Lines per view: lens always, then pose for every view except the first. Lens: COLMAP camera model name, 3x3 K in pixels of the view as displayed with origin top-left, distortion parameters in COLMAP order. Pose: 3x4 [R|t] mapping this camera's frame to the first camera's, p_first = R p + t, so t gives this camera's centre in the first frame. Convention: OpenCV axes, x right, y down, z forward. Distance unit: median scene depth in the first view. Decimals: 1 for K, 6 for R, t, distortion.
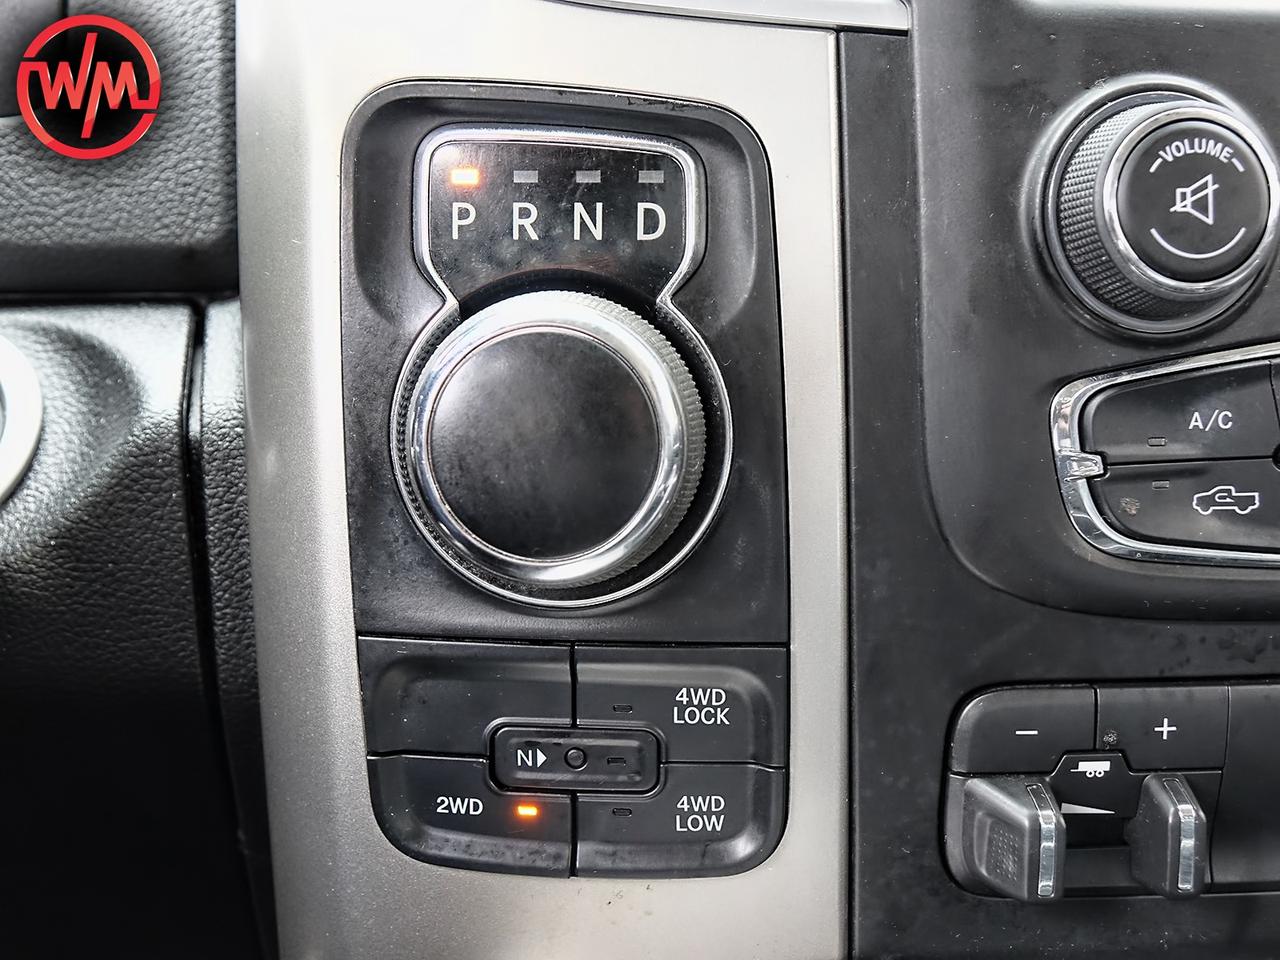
lens RADIAL K [[1420.2, 0, 637.9], [0, 1420.2, 478.2], [0, 0, 1]] dist [-0.036812, 0.000000]
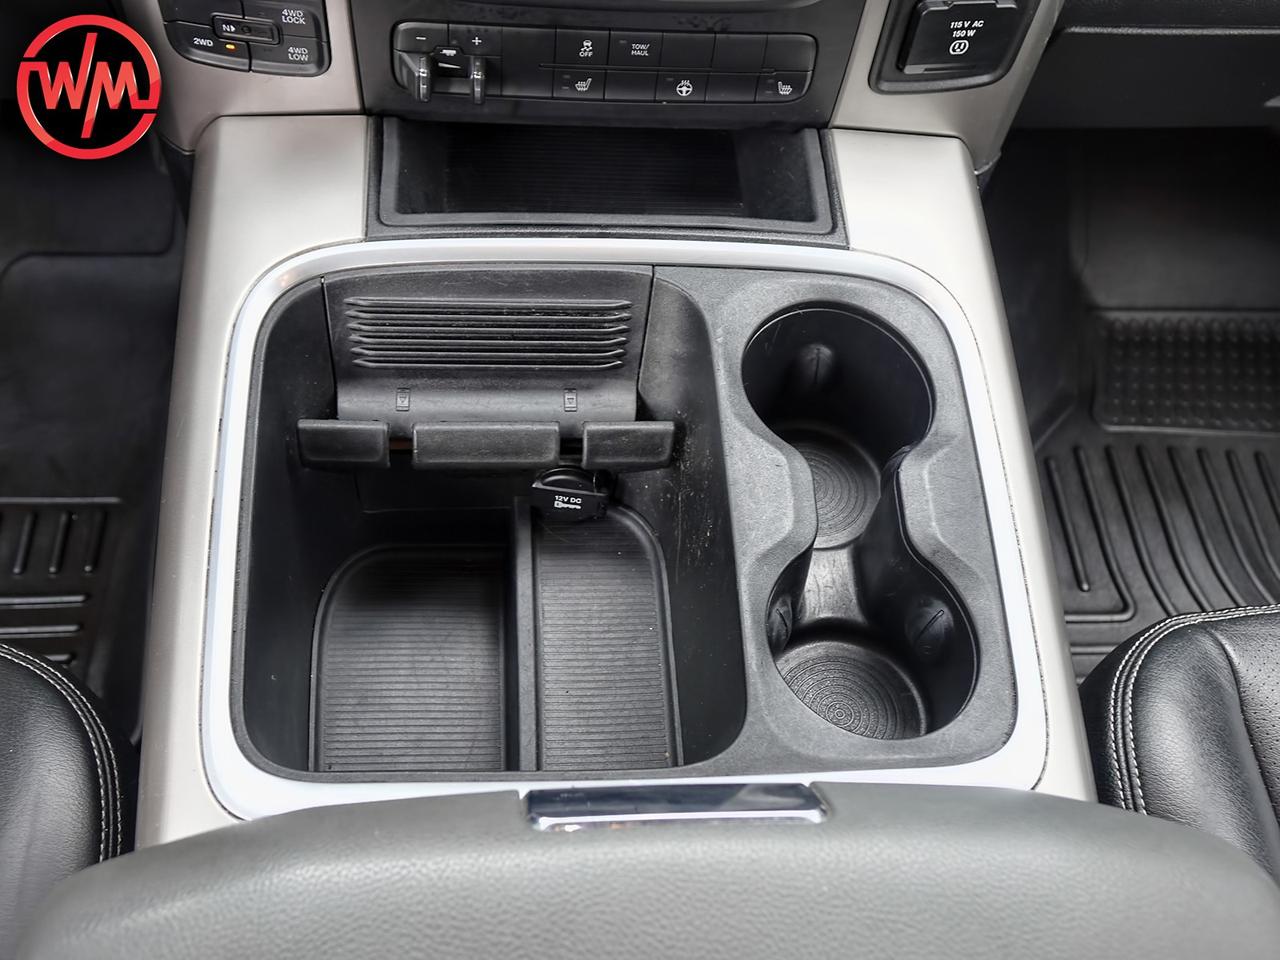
lens RADIAL K [[1366.9, 0, 631.2], [0, 1366.9, 475.1], [0, 0, 1]] dist [-0.015652, 0.000000]
pose [[0.996036, 0.065013, 0.060716, 0.554017], [-0.088951, 0.720501, 0.687725, -0.981773], [0.000965, -0.690399, 0.723428, -1.332783]]
